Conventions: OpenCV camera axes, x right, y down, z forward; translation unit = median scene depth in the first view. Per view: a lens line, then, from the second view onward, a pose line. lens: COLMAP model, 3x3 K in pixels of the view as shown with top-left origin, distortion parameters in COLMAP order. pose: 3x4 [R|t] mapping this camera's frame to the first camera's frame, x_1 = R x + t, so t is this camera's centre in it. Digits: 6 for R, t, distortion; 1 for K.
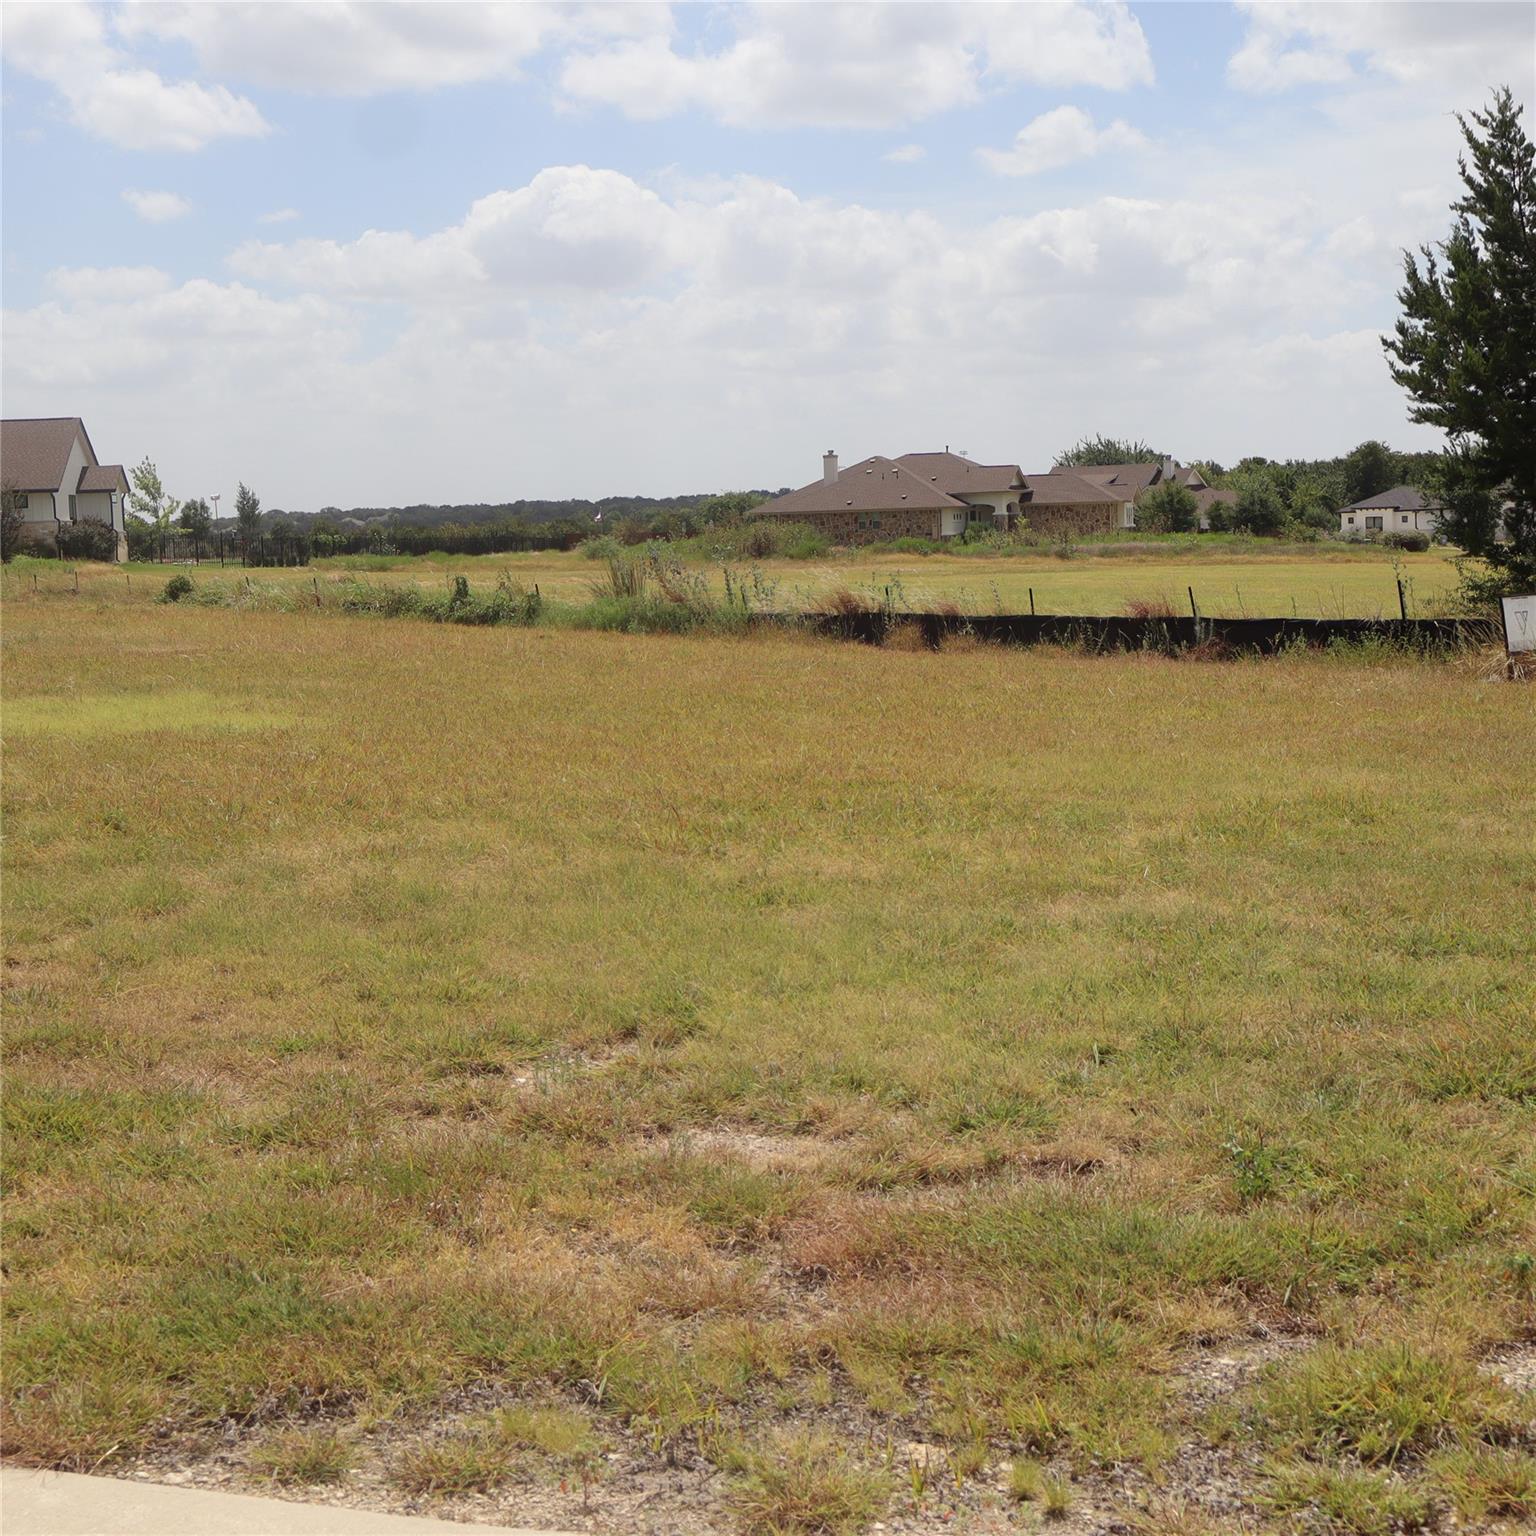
lens RADIAL K [[2513.9, 0, 768.0], [0, 2513.9, 768.0], [0, 0, 1]] dist [-0.000485, 0.024552]
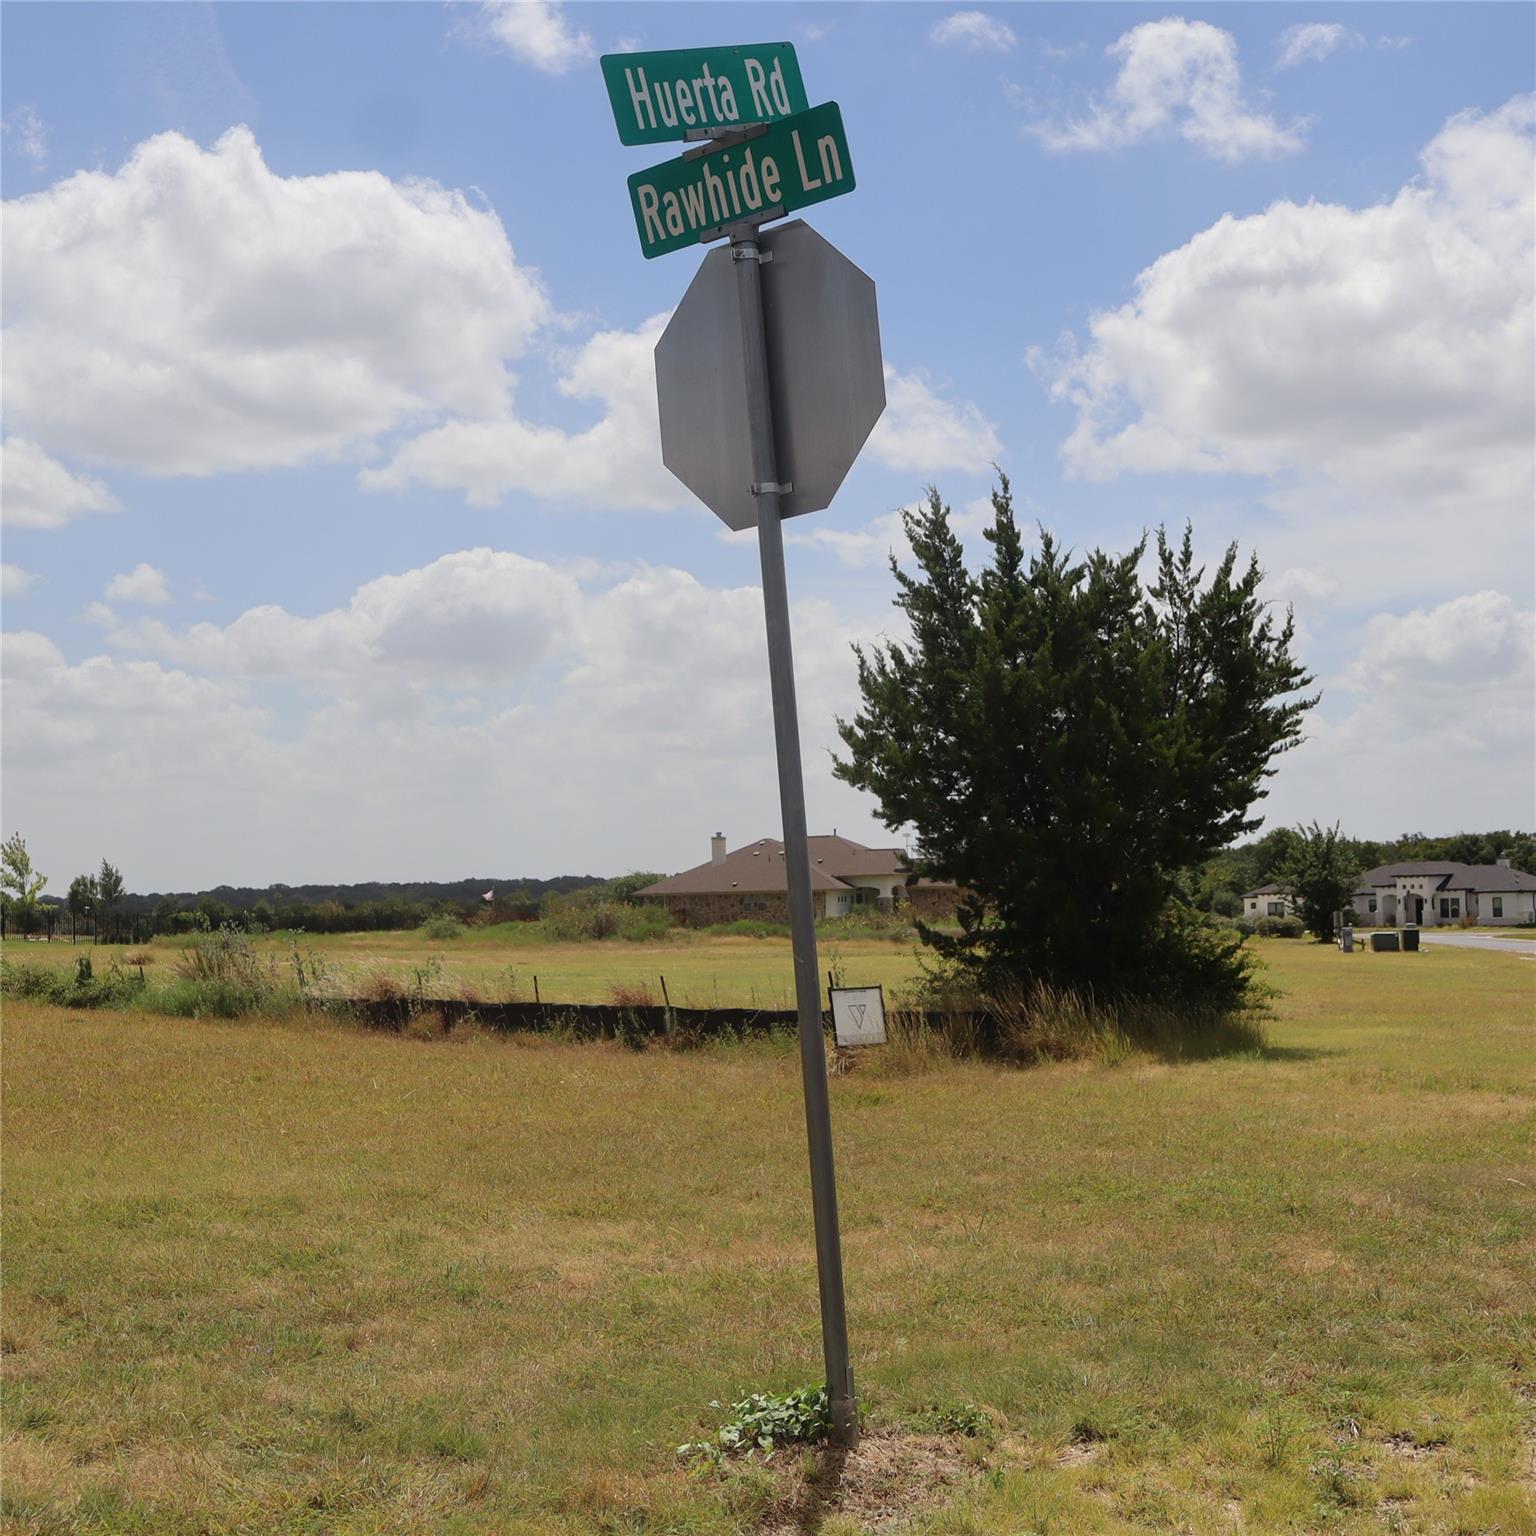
lens RADIAL K [[2527.1, 0, 1189.8], [0, 2527.1, 808.3], [0, 0, 1]] dist [-0.029120, 0.062512]
pose [[0.999345, 0.009021, 0.035044, 0.192511], [-0.004288, 0.991128, -0.132842, -0.003348], [-0.035932, 0.132605, 0.990518, -0.003514]]
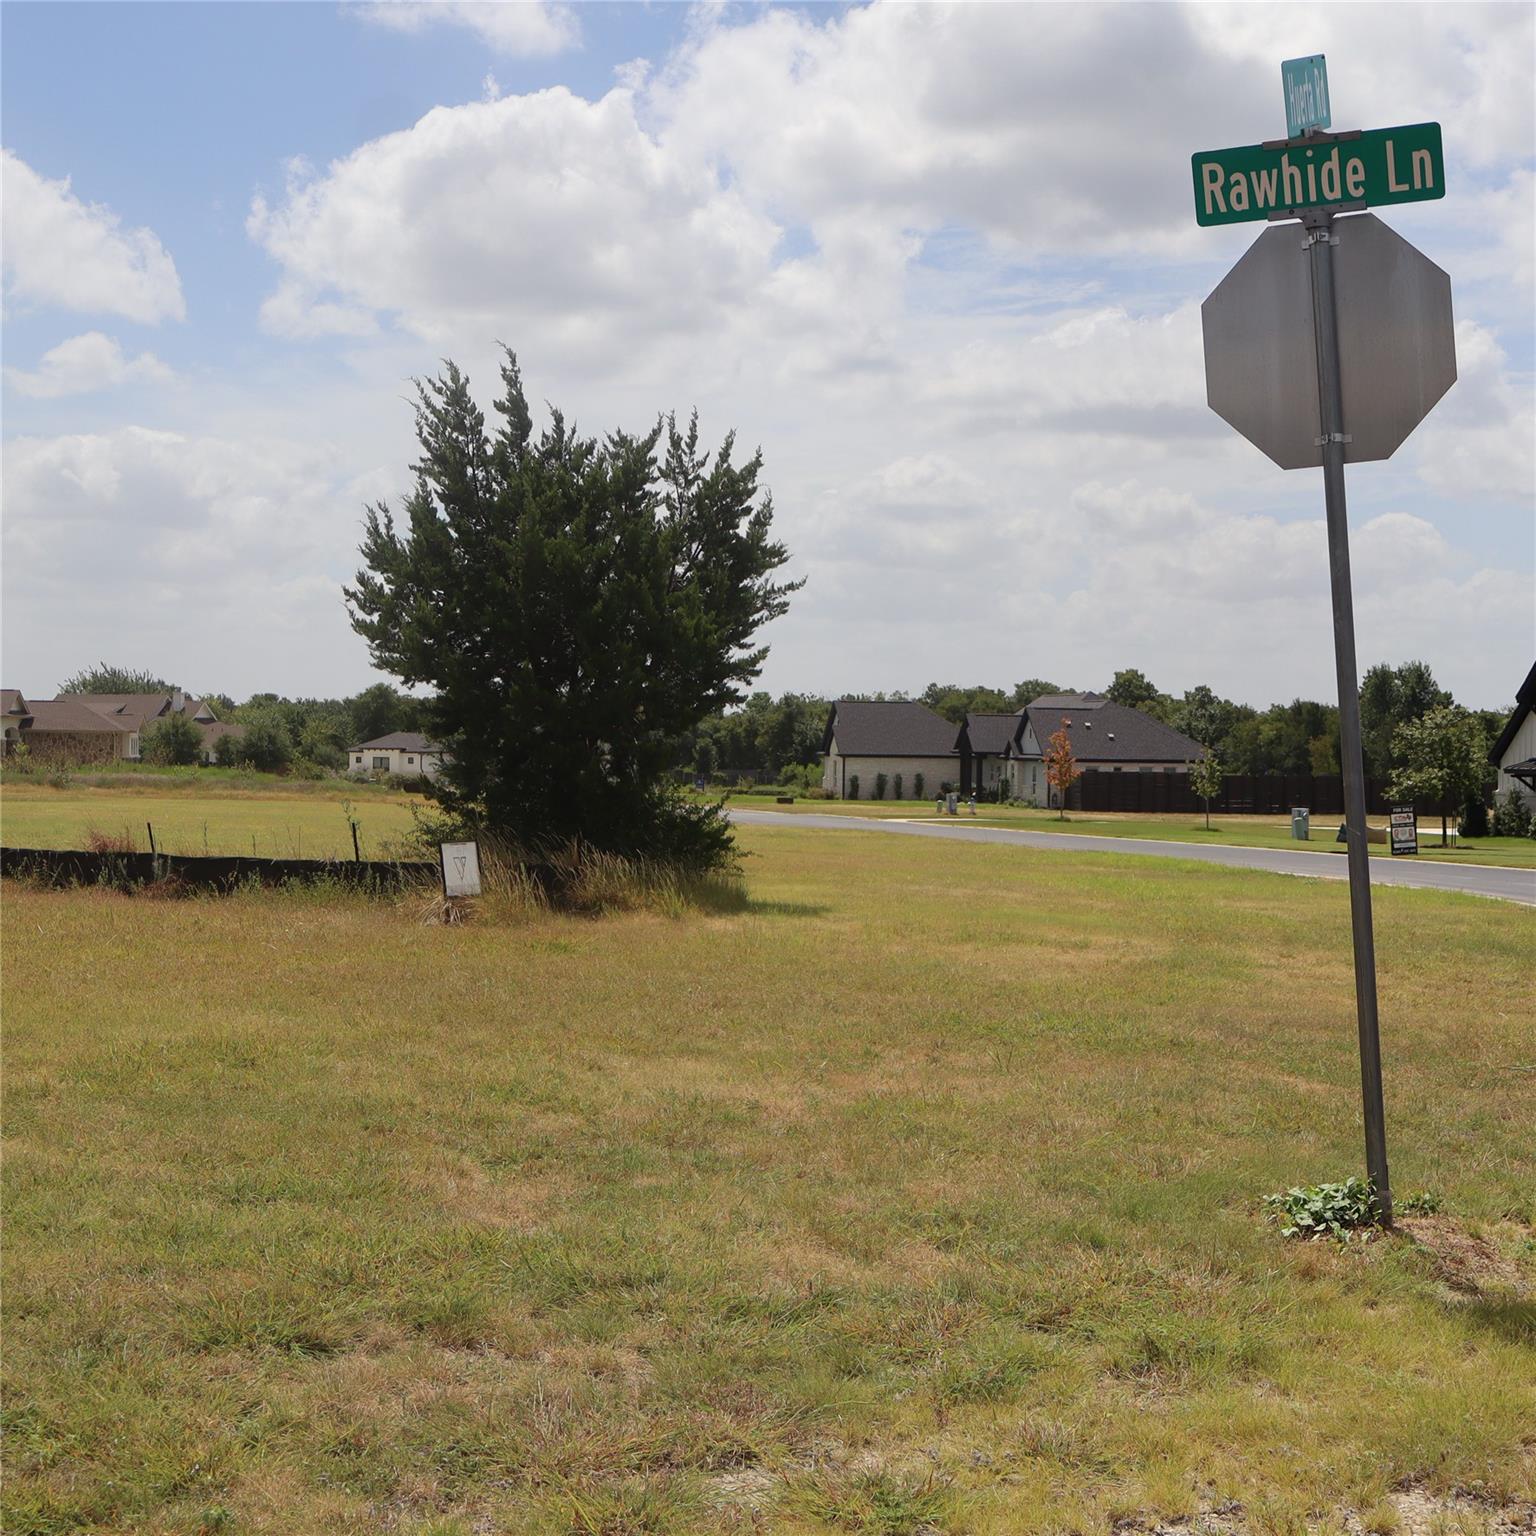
lens RADIAL K [[2516.5, 0, 768.0], [0, 2516.5, 768.0], [0, 0, 1]] dist [0.004234, -0.111990]
pose [[0.931510, 0.038031, 0.361723, 0.020115], [-0.004572, 0.995664, -0.092909, -0.001429], [-0.363688, 0.084892, 0.927645, -0.005868]]
